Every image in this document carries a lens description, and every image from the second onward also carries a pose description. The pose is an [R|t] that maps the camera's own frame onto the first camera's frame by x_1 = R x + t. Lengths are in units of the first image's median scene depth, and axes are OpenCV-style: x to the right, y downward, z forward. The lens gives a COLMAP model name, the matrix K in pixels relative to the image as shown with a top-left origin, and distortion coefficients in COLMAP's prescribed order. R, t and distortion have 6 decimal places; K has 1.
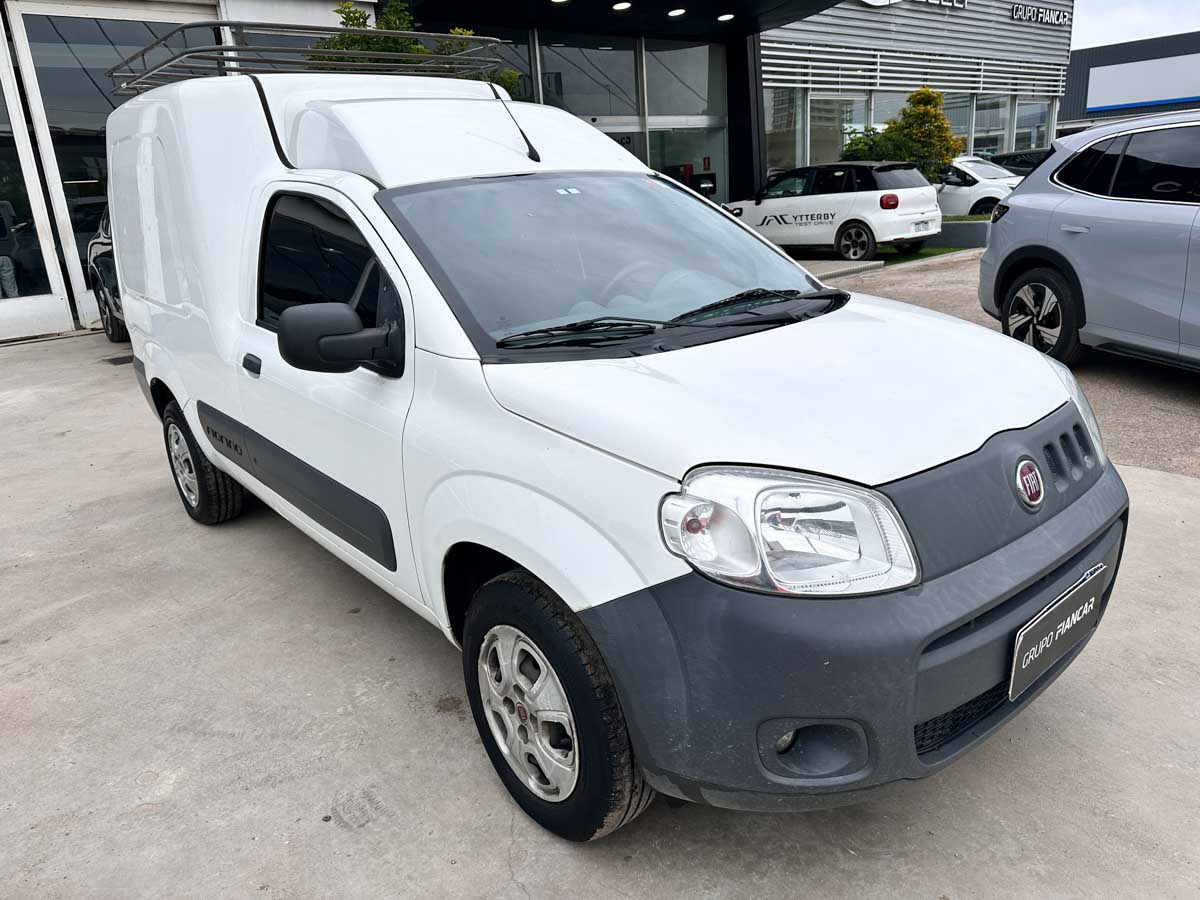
lens RADIAL K [[848.2, 0, 600.0], [0, 848.2, 450.0], [0, 0, 1]] dist [0.011283, -0.000984]
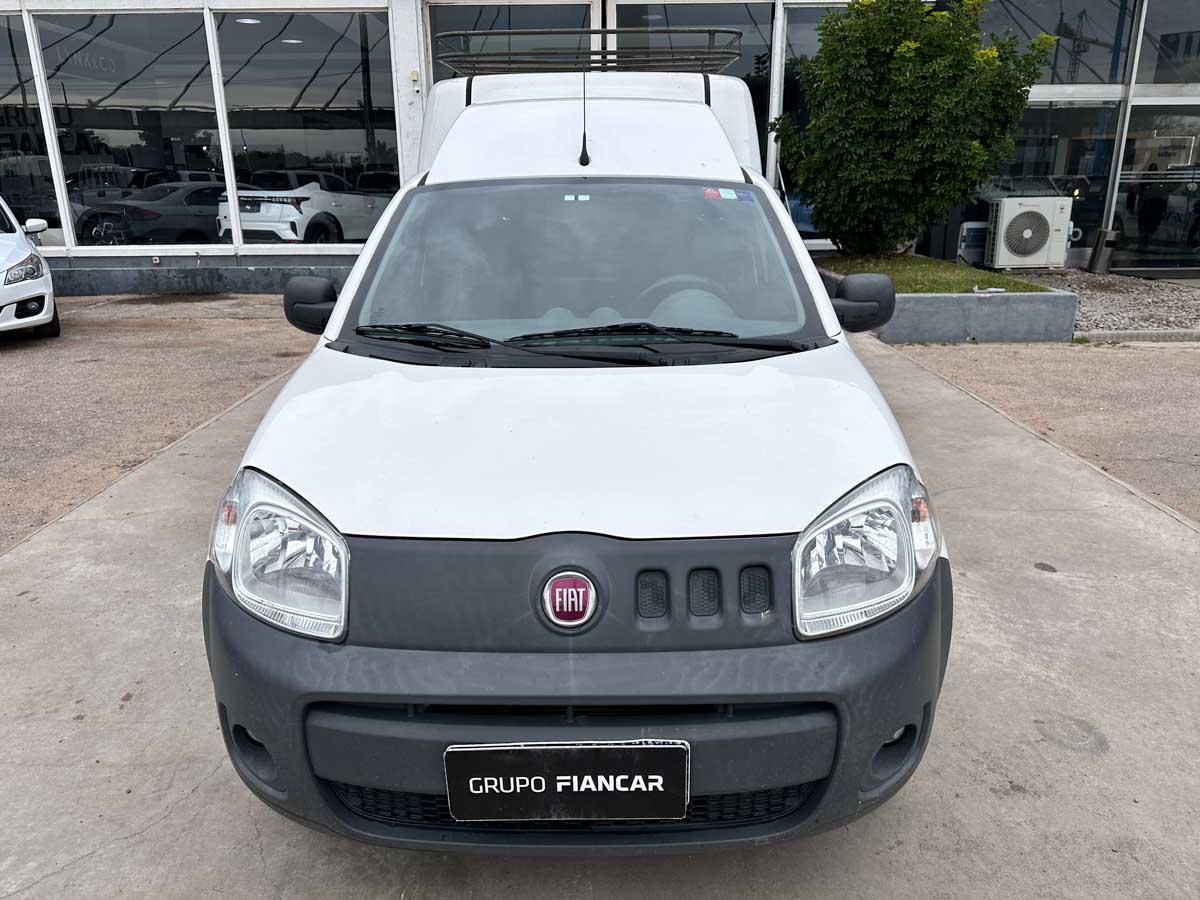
lens RADIAL K [[847.9, 0, 600.0], [0, 847.9, 450.0], [0, 0, 1]] dist [0.002261, -0.004015]
pose [[0.762229, 0.251586, -0.596415, 0.628831], [-0.230195, 0.966502, 0.113506, -0.130580], [0.604993, 0.050774, 0.794610, 0.224679]]
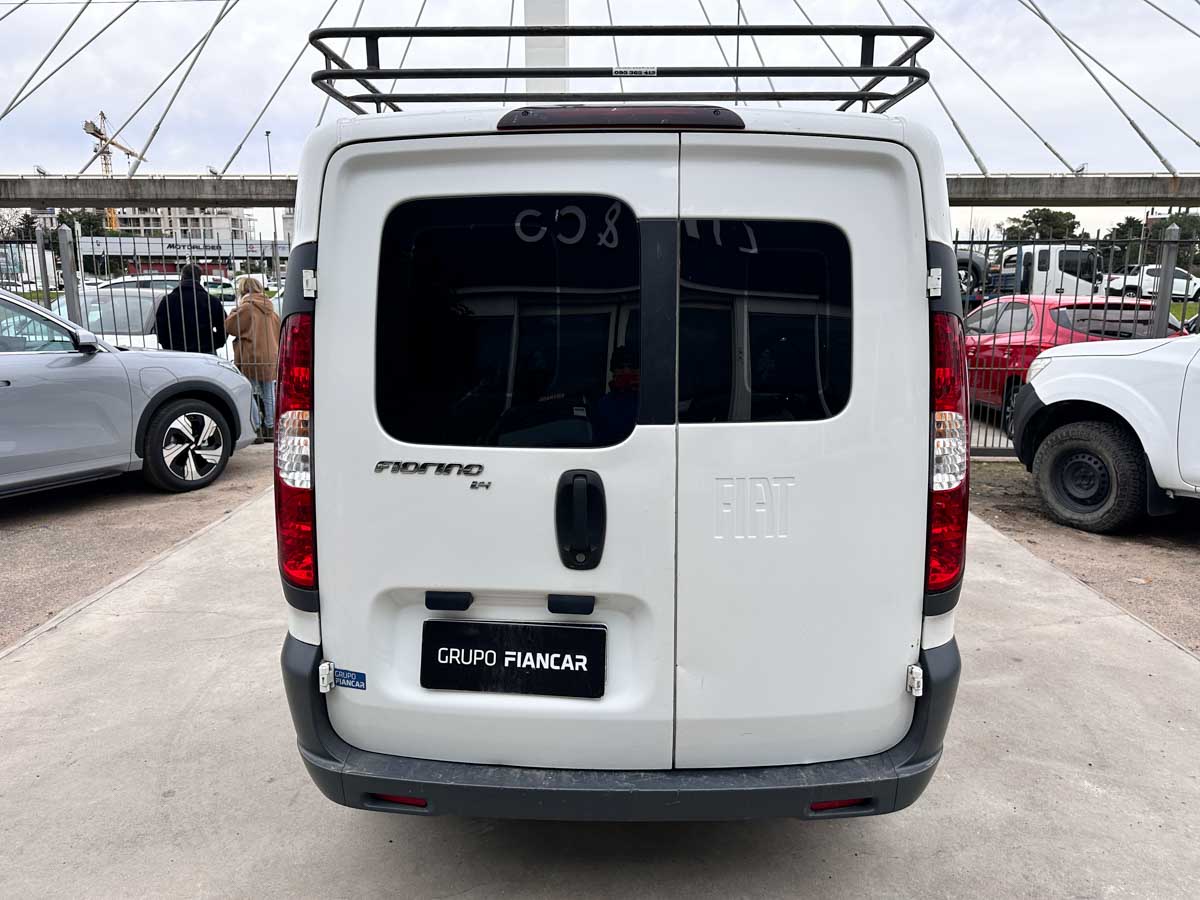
lens RADIAL K [[839.6, 0, 584.4], [0, 839.6, 447.7], [0, 0, 1]] dist [0.008458, -0.003596]
pose [[-0.743136, -0.069541, 0.665517, -1.119709], [0.240460, 0.900393, 0.362589, -0.674711], [-0.624442, 0.429483, -0.652393, 2.230700]]
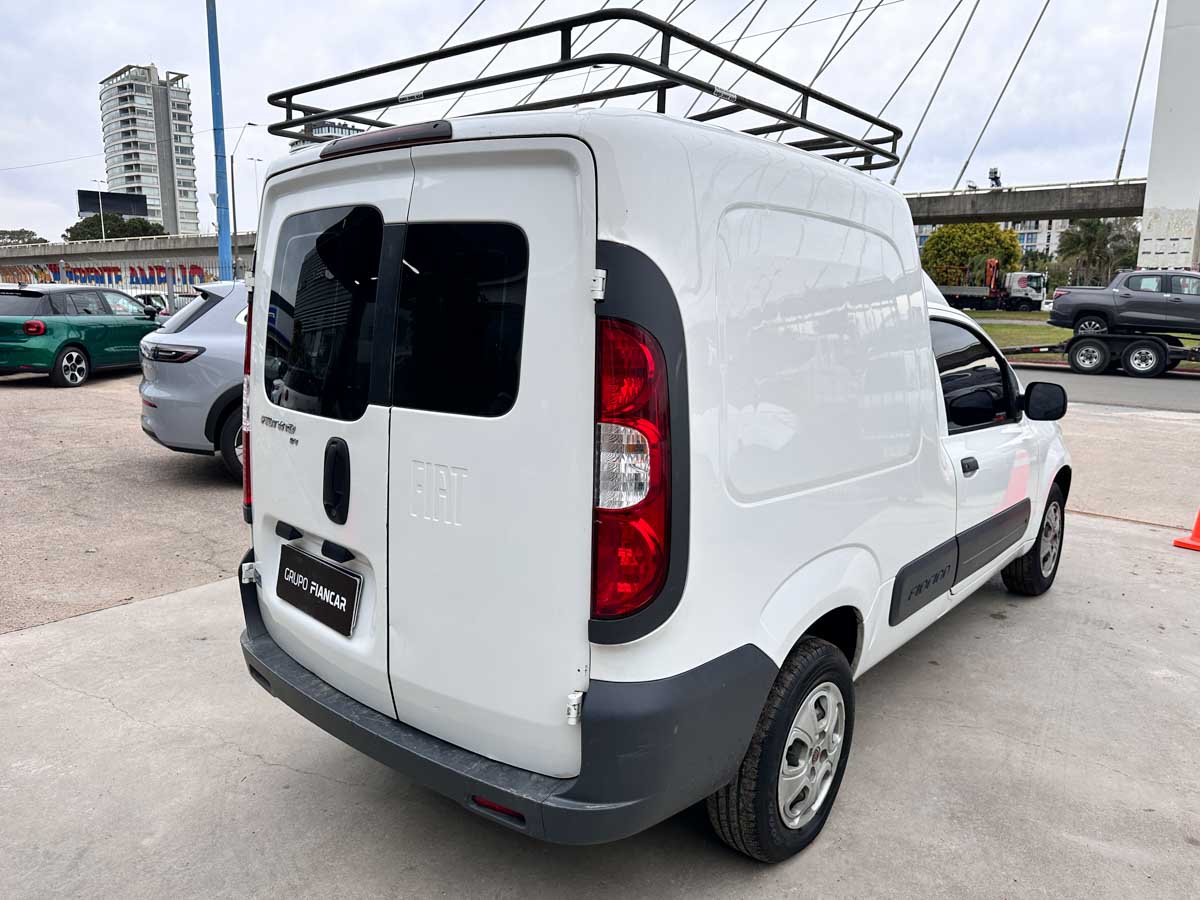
lens RADIAL K [[847.9, 0, 600.0], [0, 847.9, 450.0], [0, 0, 1]] dist [0.002261, -0.004015]
pose [[-0.178610, -0.124532, 0.976007, -1.490066], [0.285367, 0.942765, 0.172513, -0.479260], [-0.941628, 0.309332, -0.132850, 1.695004]]
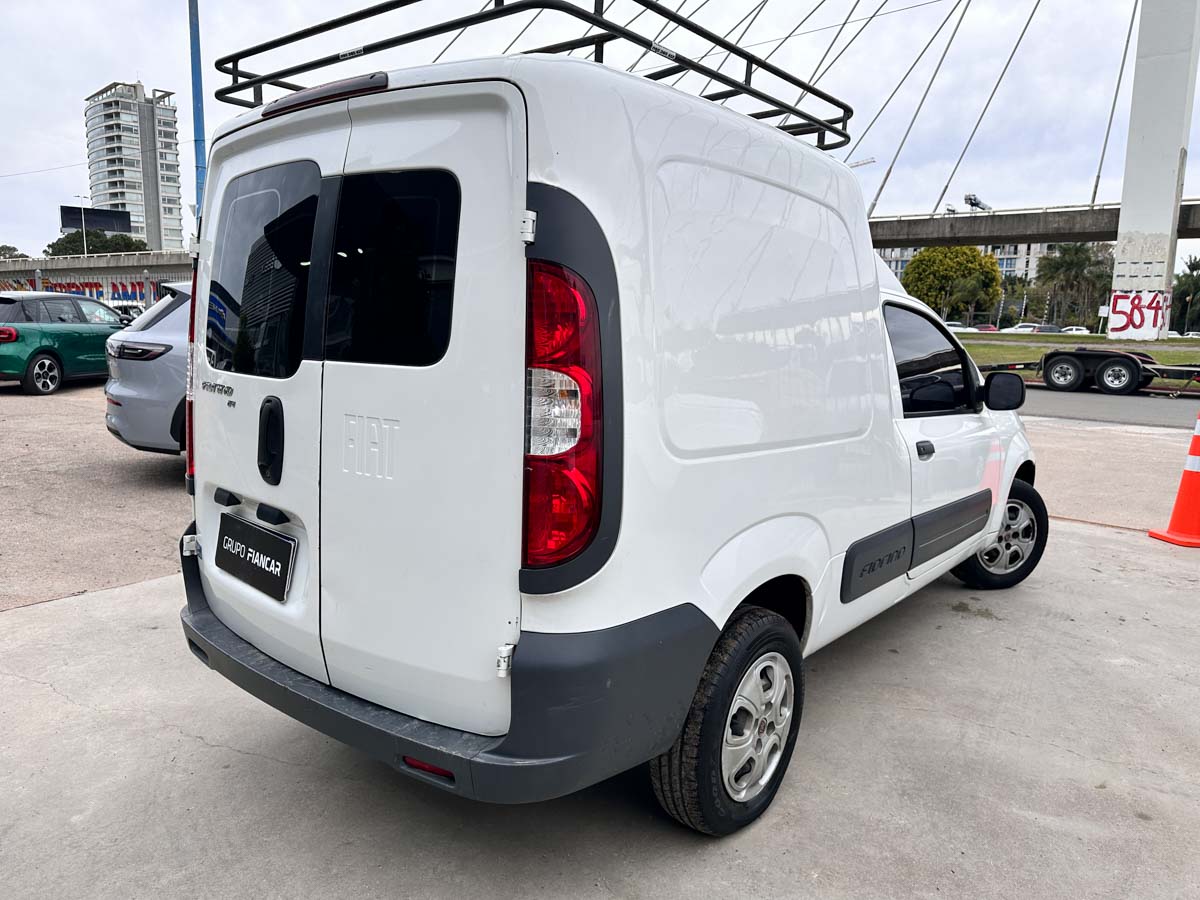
lens RADIAL K [[848.3, 0, 602.0], [0, 848.3, 449.5], [0, 0, 1]] dist [0.002492, -0.003761]
pose [[-0.197429, -0.100918, 0.975109, -1.496864], [0.277154, 0.948361, 0.154264, -0.414549], [-0.940323, 0.300711, -0.159265, 1.673021]]
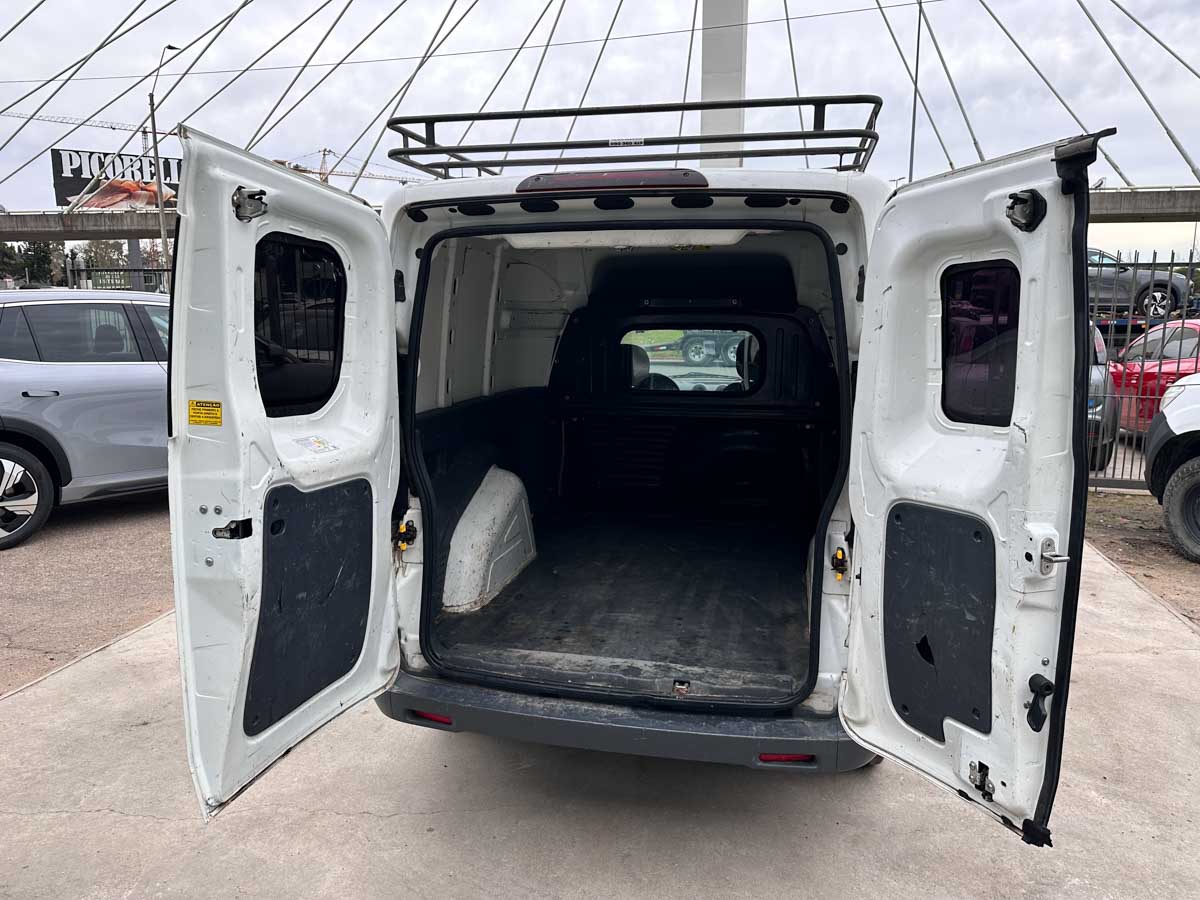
lens RADIAL K [[848.2, 0, 600.0], [0, 848.2, 450.0], [0, 0, 1]] dist [0.011283, -0.000984]
pose [[-0.593564, -0.079994, 0.800801, -1.357334], [0.269333, 0.917926, 0.291327, -0.664652], [-0.758381, 0.388603, -0.523303, 2.220142]]
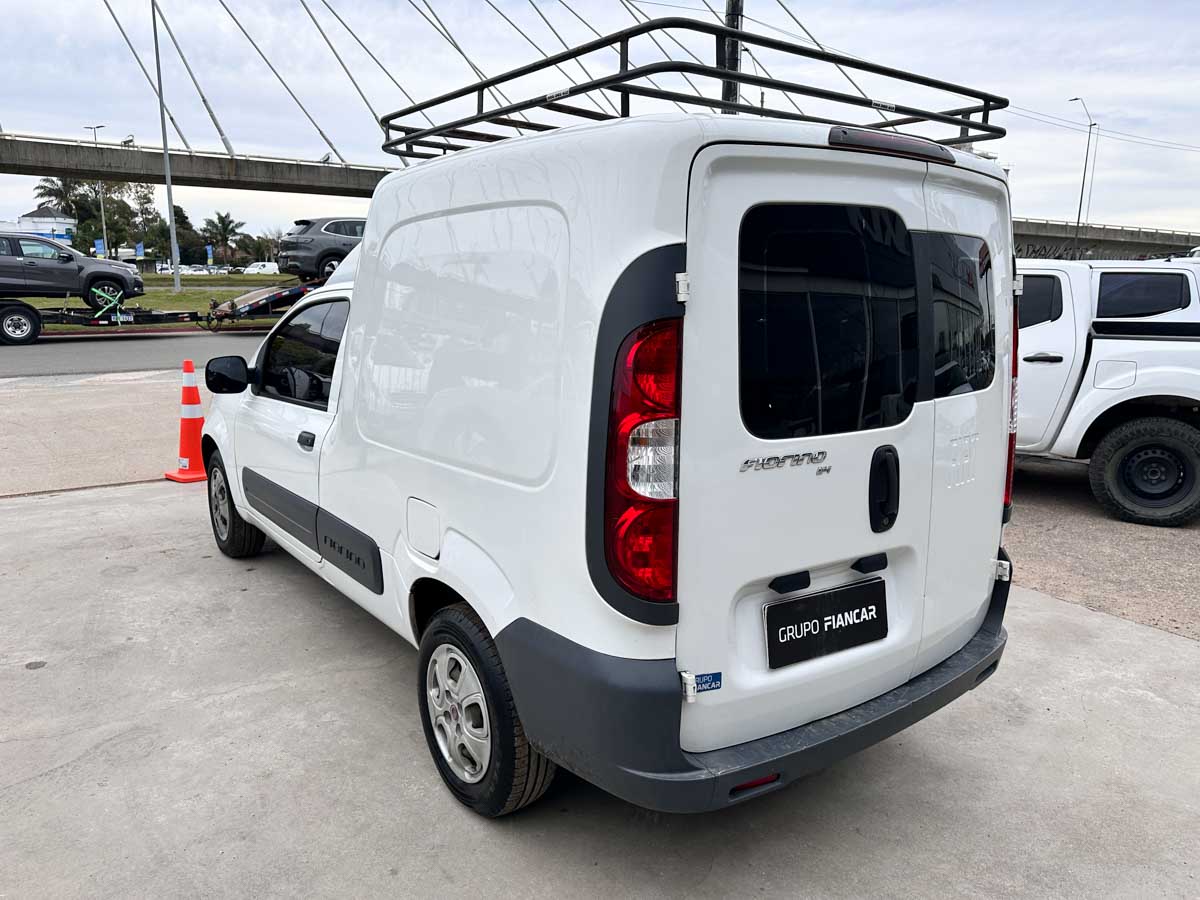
lens RADIAL K [[883.1, 0, 558.6], [0, 883.1, 464.7], [0, 0, 1]] dist [0.001745, -0.002288]
pose [[-0.994474, 0.026487, 0.101590, -0.471430], [0.073058, 0.869518, 0.488469, -0.821145], [-0.075396, 0.493191, -0.866648, 2.538837]]
